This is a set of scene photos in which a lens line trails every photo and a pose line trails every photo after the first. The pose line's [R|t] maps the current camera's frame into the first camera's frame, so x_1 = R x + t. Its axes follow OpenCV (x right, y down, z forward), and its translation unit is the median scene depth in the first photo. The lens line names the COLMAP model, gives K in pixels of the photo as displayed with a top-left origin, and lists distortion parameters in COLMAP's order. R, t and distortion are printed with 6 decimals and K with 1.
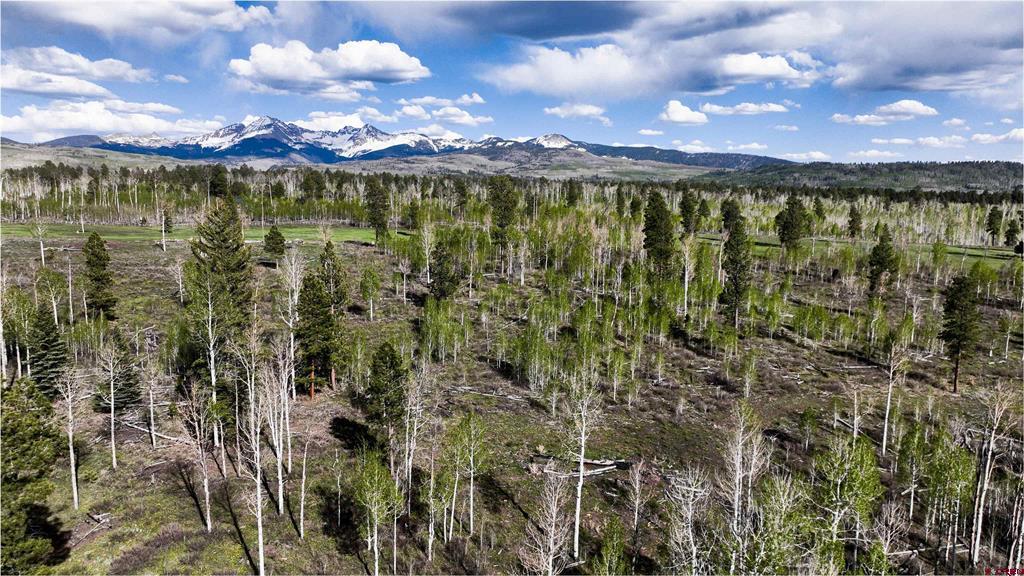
lens RADIAL K [[692.0, 0, 515.4], [0, 692.0, 288.3], [0, 0, 1]] dist [0.009258, -0.003922]
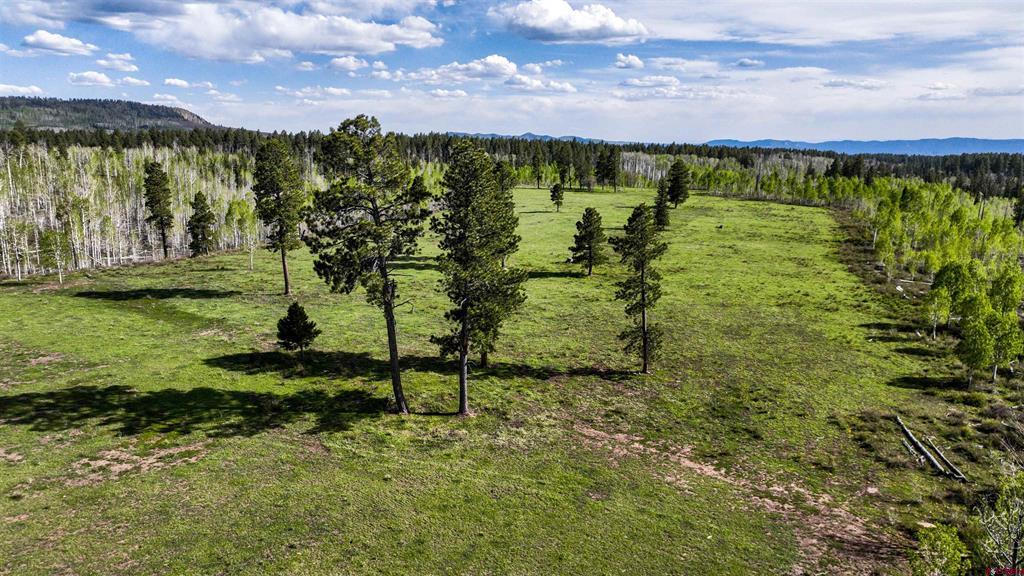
lens RADIAL K [[692.0, 0, 511.0], [0, 692.0, 287.9], [0, 0, 1]] dist [0.009258, -0.003922]
pose [[0.454030, -0.192310, 0.869985, 0.129032], [0.119480, 0.980751, 0.154440, -0.026358], [-0.882939, 0.033825, 0.468268, 0.194236]]
